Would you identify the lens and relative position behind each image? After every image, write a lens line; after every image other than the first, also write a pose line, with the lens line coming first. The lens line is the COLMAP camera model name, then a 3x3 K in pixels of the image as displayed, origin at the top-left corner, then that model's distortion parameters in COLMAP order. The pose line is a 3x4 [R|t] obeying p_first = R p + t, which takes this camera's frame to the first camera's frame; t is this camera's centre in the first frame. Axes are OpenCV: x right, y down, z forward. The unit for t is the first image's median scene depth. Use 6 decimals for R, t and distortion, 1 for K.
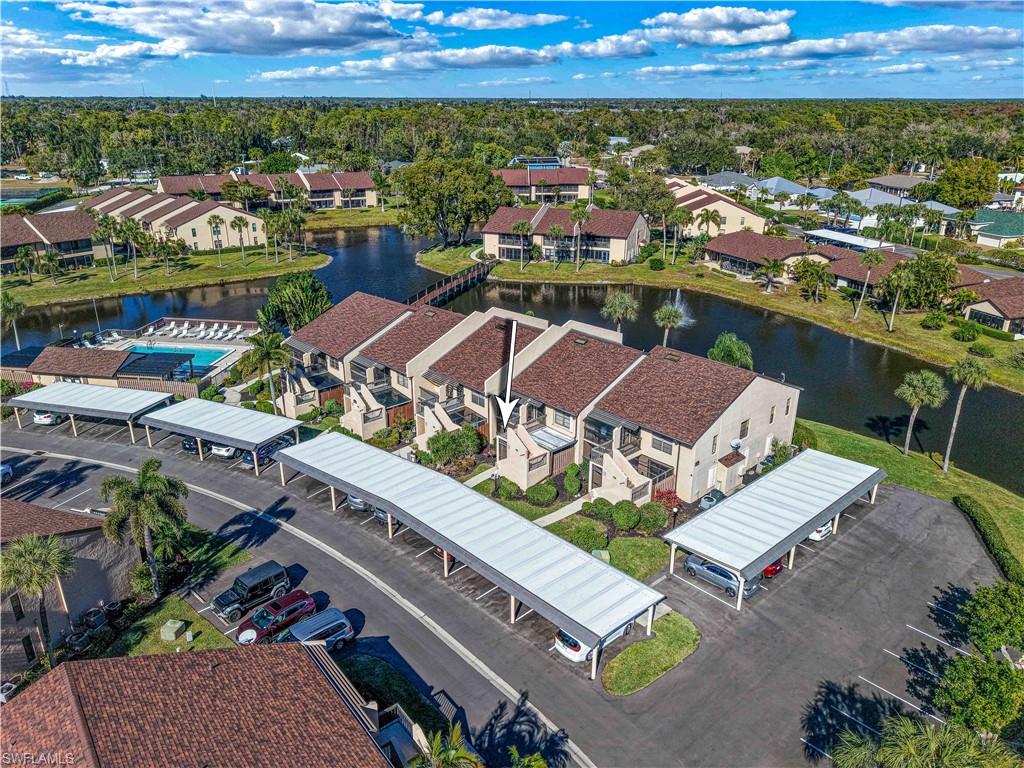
lens RADIAL K [[697.0, 0, 512.0], [0, 697.0, 384.0], [0, 0, 1]] dist [0.039006, -0.006131]
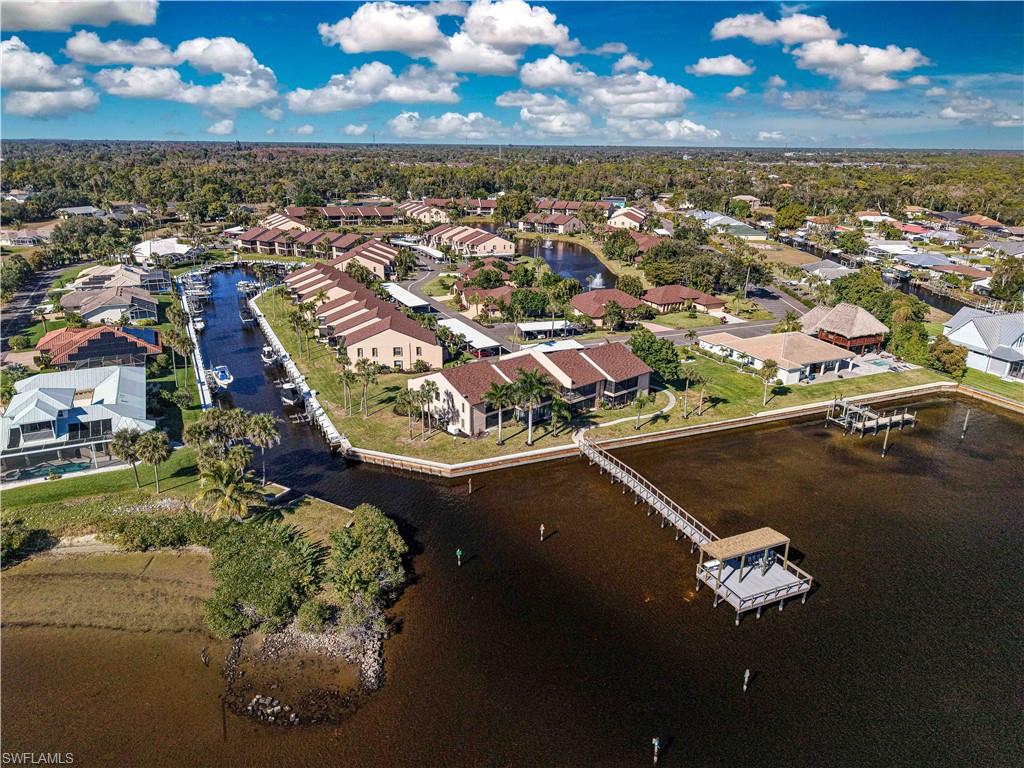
lens RADIAL K [[768.8, 0, 512.0], [0, 768.8, 384.0], [0, 0, 1]] dist [0.000176, -0.002181]
pose [[0.917546, 0.132992, -0.374730, 1.084394], [-0.161934, 0.985697, -0.046679, 0.520305], [0.363163, 0.103511, 0.925958, -1.612364]]
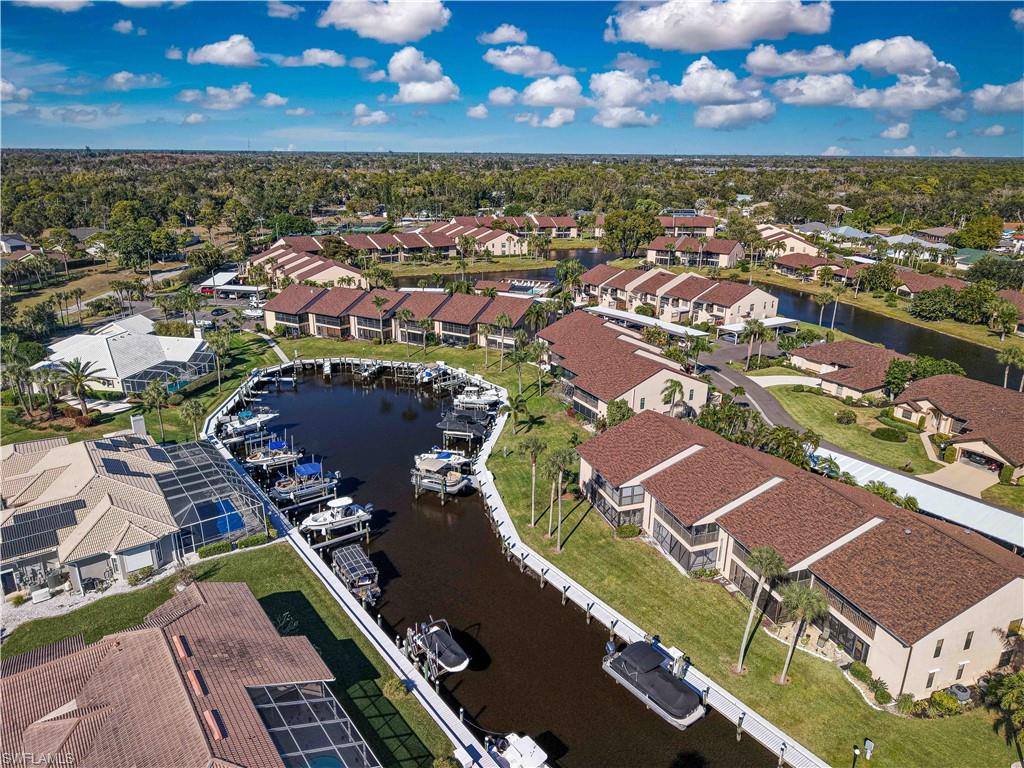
lens RADIAL K [[697.0, 0, 512.0], [0, 697.0, 384.0], [0, 0, 1]] dist [0.039006, -0.006131]
pose [[0.981484, 0.067462, -0.179272, -0.036903], [-0.078960, 0.995202, -0.057785, 0.258543], [0.174513, 0.070871, 0.982101, -0.805655]]
